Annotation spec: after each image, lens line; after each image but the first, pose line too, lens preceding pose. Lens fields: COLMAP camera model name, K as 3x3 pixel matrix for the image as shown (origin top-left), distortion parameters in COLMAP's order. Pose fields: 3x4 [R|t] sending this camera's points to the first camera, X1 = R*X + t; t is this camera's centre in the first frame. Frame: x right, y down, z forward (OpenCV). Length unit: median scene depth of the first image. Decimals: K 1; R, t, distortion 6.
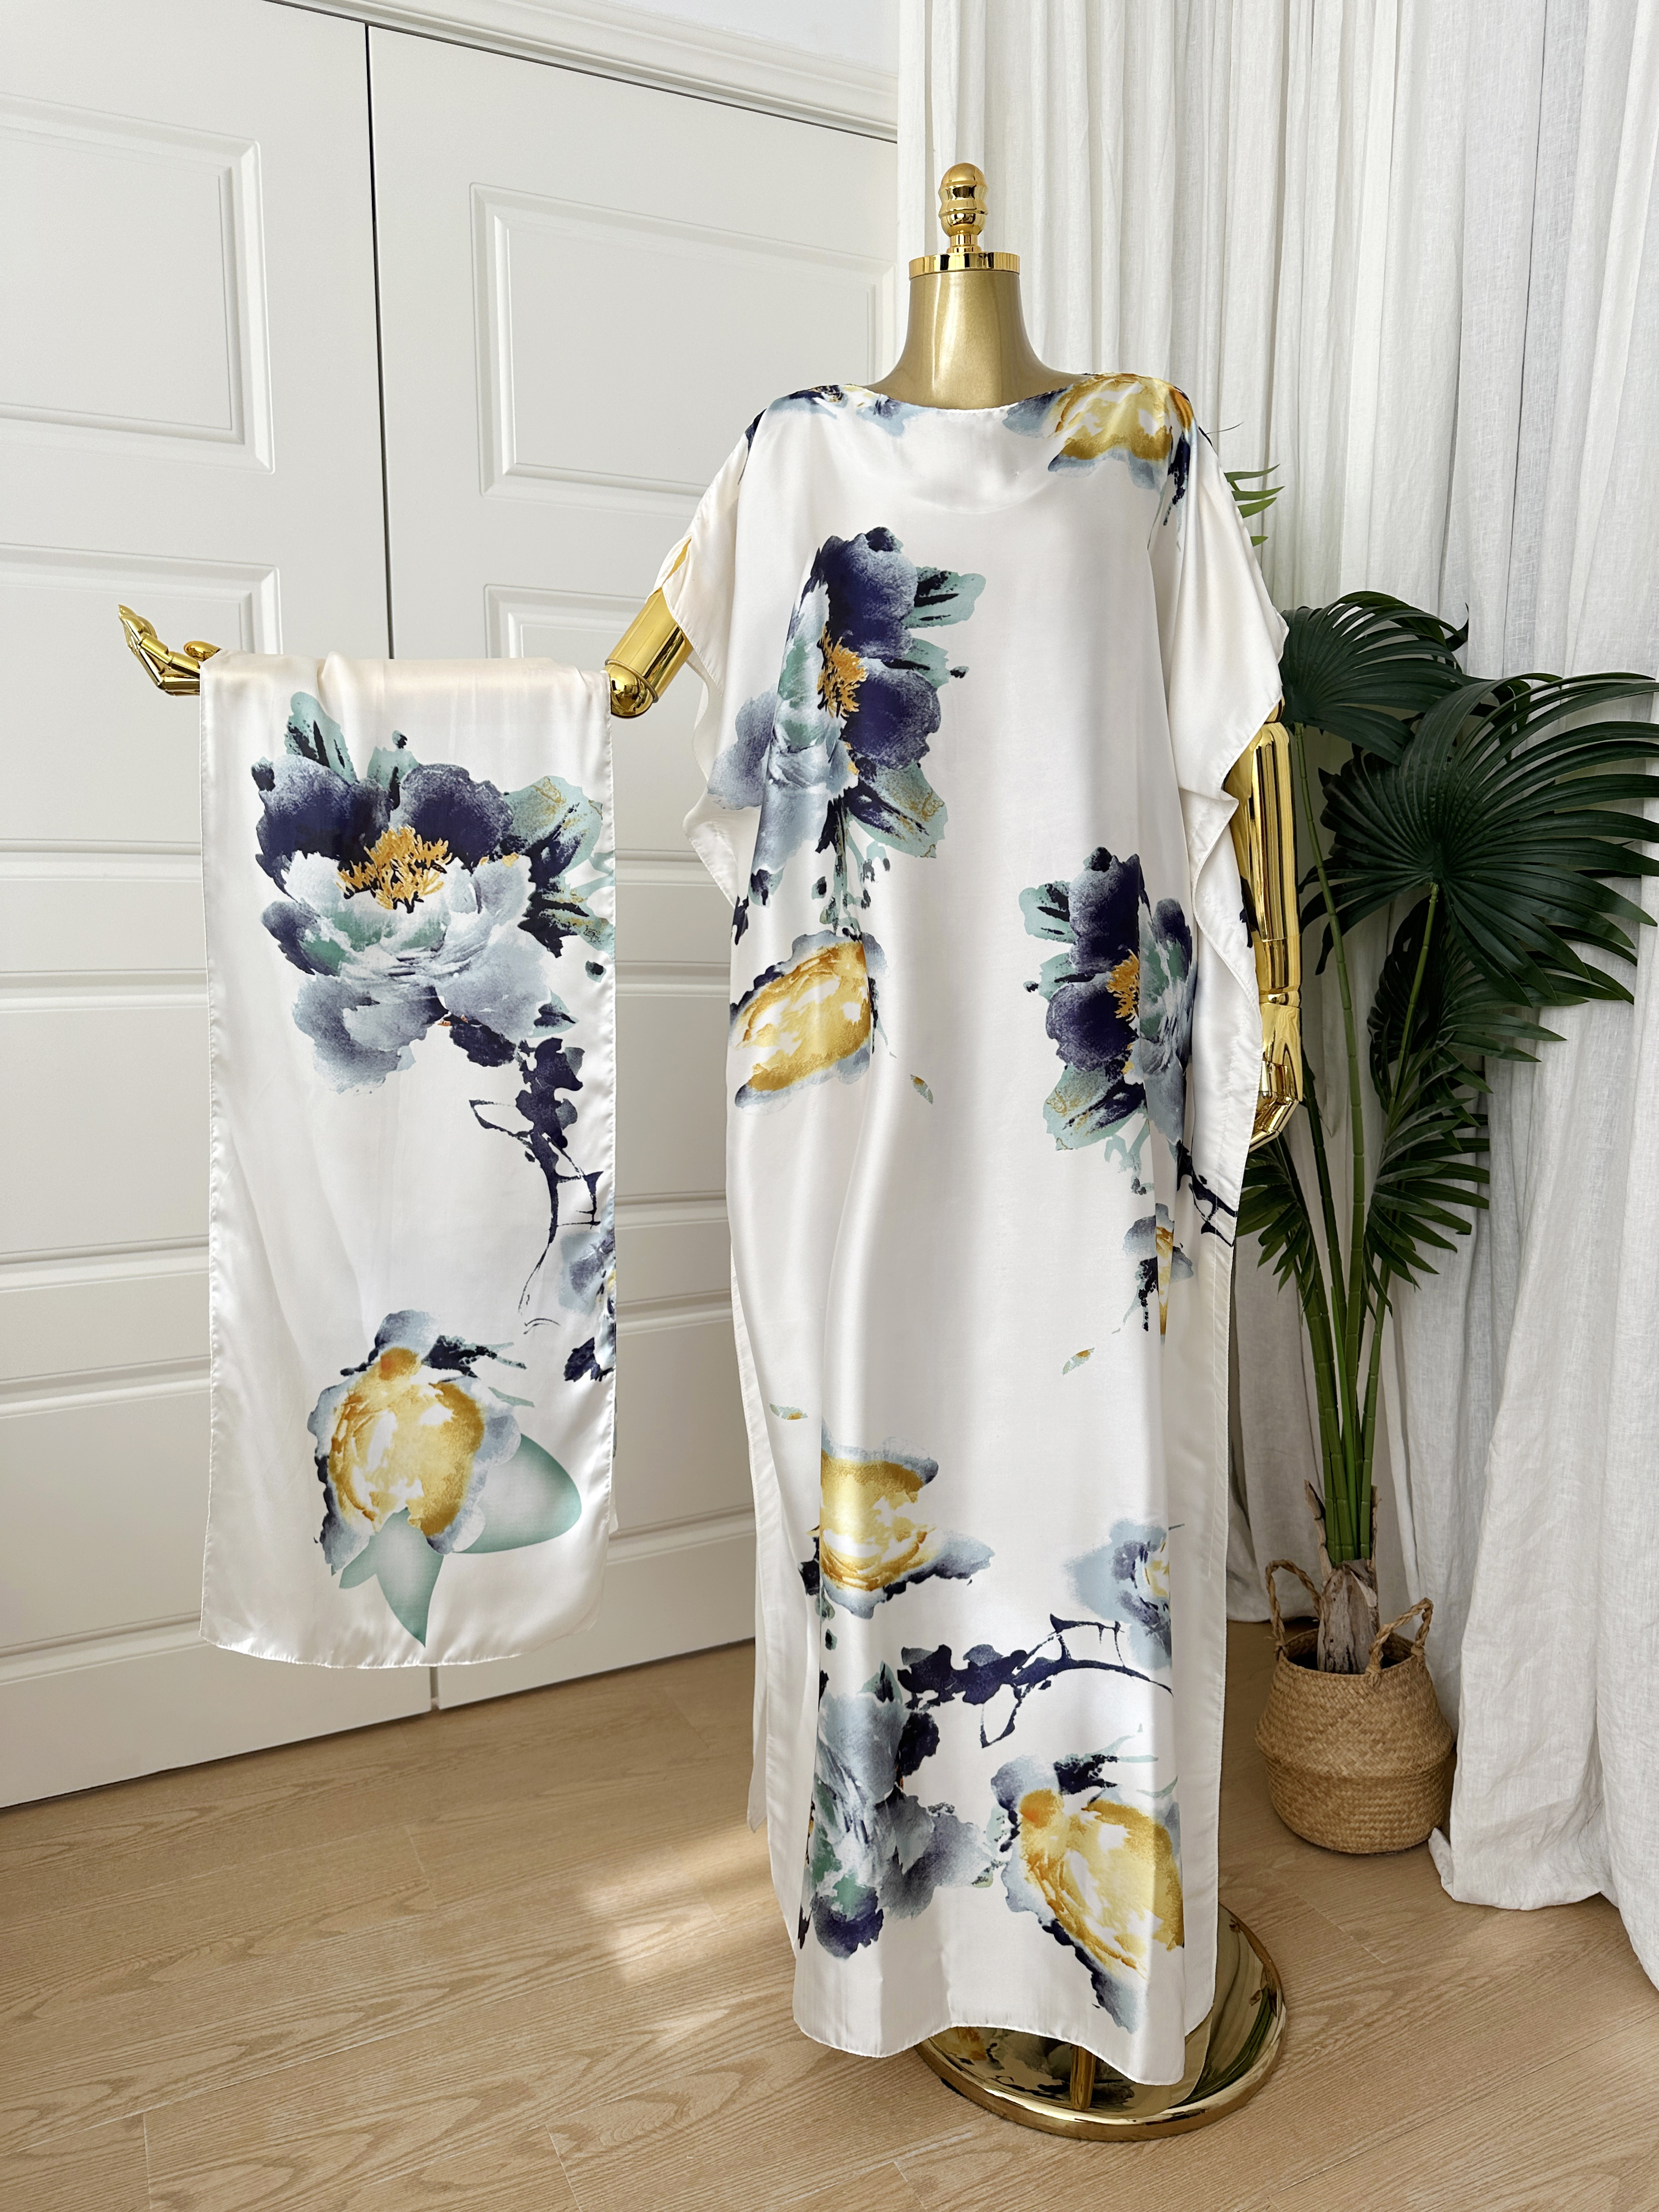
lens RADIAL K [[1569.0, 0, 833.9], [0, 1569.0, 1099.4], [0, 0, 1]] dist [-0.009968, -0.001380]
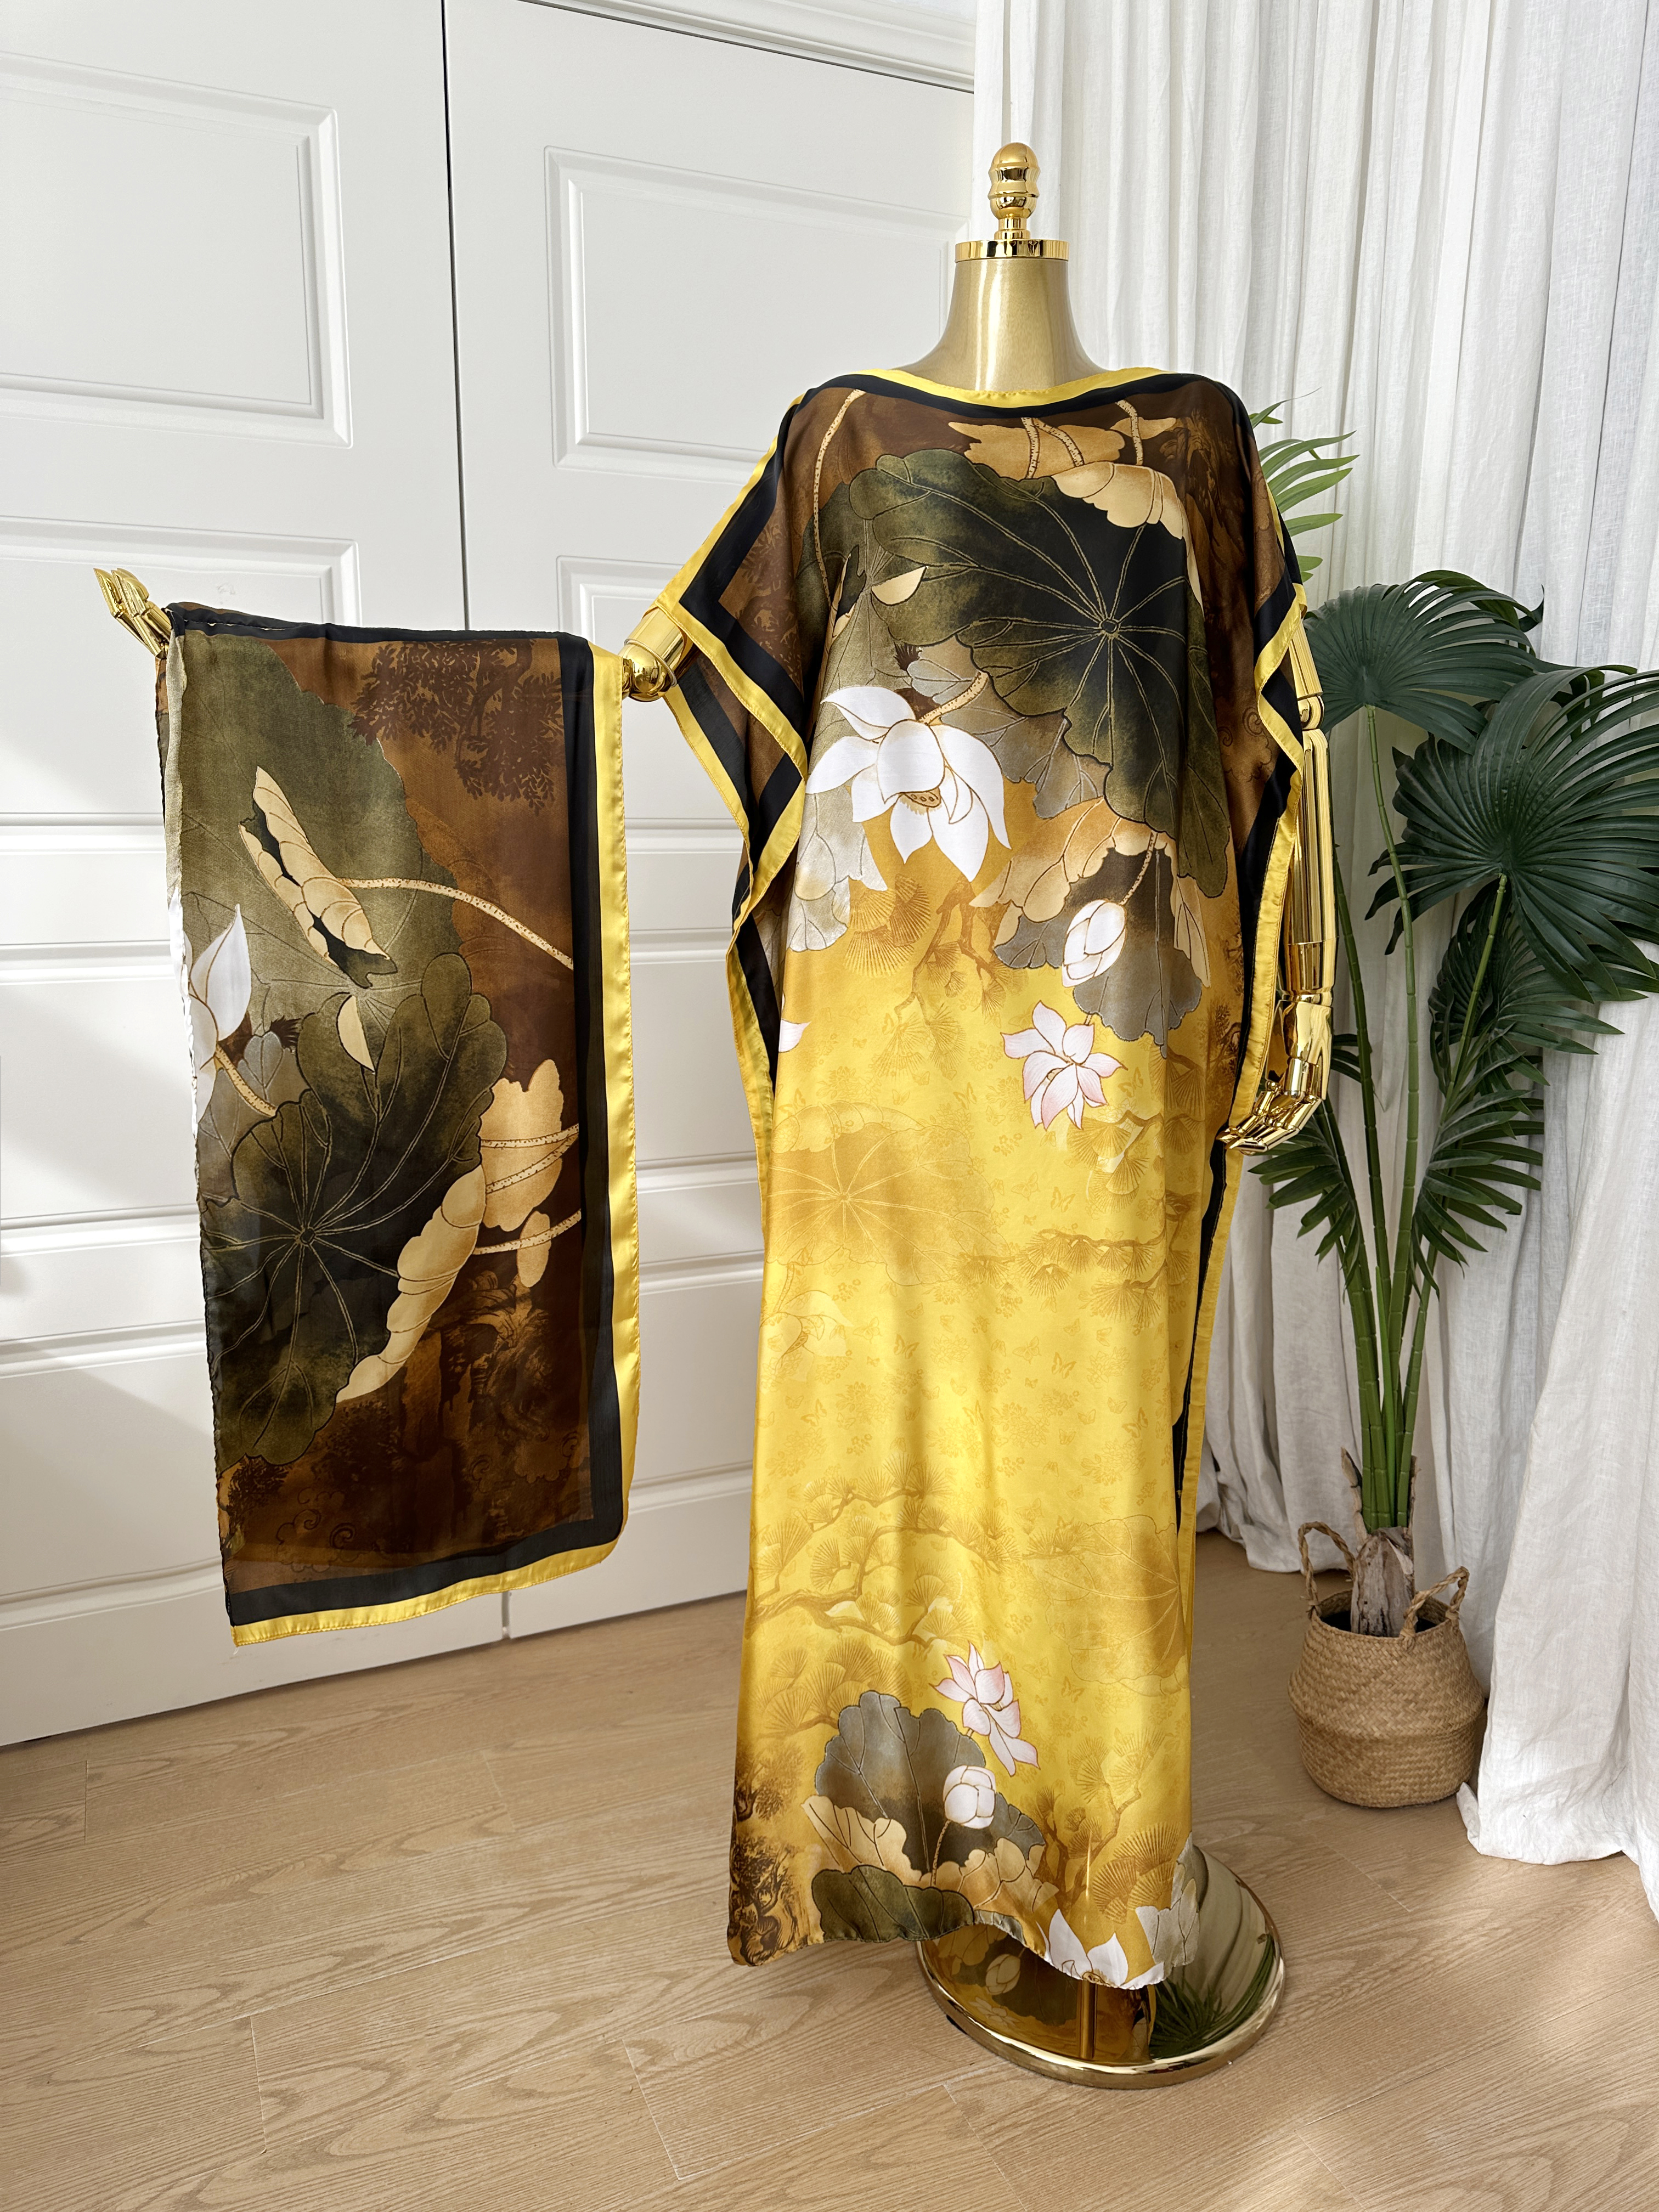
lens RADIAL K [[1569.0, 0, 822.2], [0, 1569.0, 1103.8], [0, 0, 1]] dist [-0.009968, -0.001380]
pose [[0.999370, 0.015213, -0.032073, -0.016842], [-0.013199, 0.997982, 0.062115, -0.047619], [0.032953, -0.061653, 0.997554, -0.027137]]
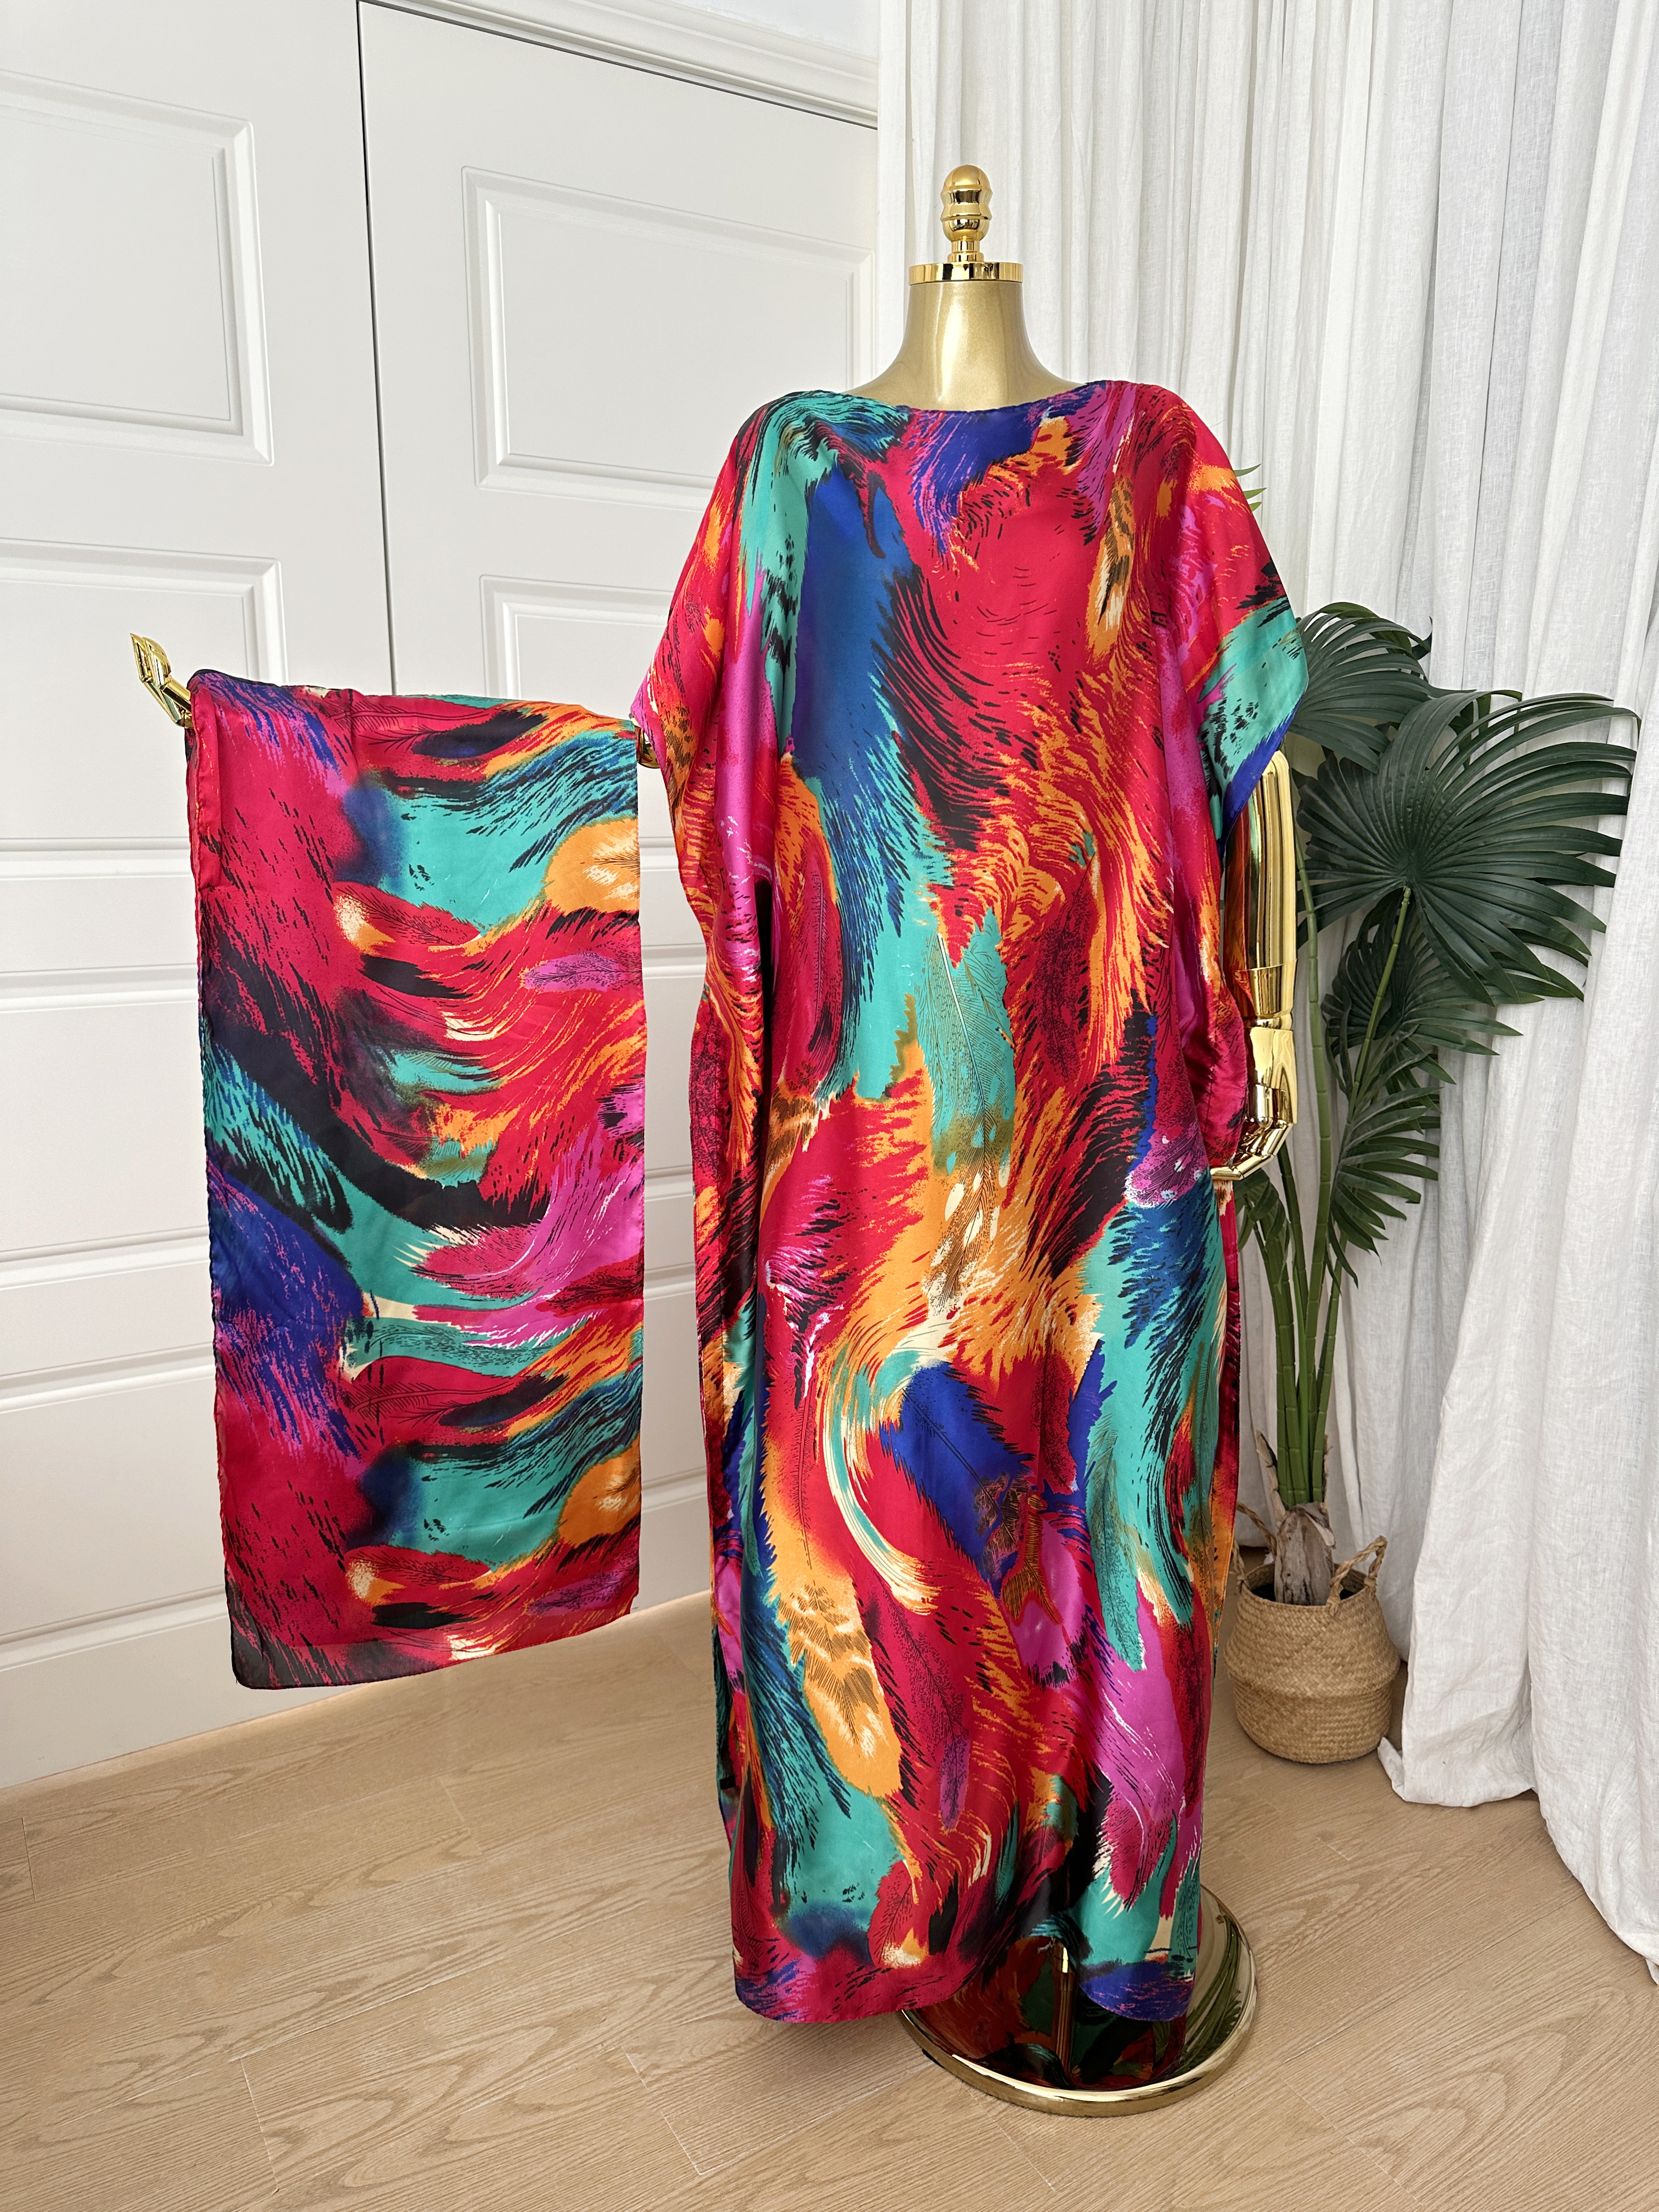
lens RADIAL K [[1569.0, 0, 828.7], [0, 1569.0, 1117.0], [0, 0, 1]] dist [-0.009968, -0.001380]
pose [[0.996555, -0.012512, 0.081991, -0.101012], [0.007238, 0.997904, 0.064303, -0.052028], [-0.082623, -0.063487, 0.994557, -0.049585]]
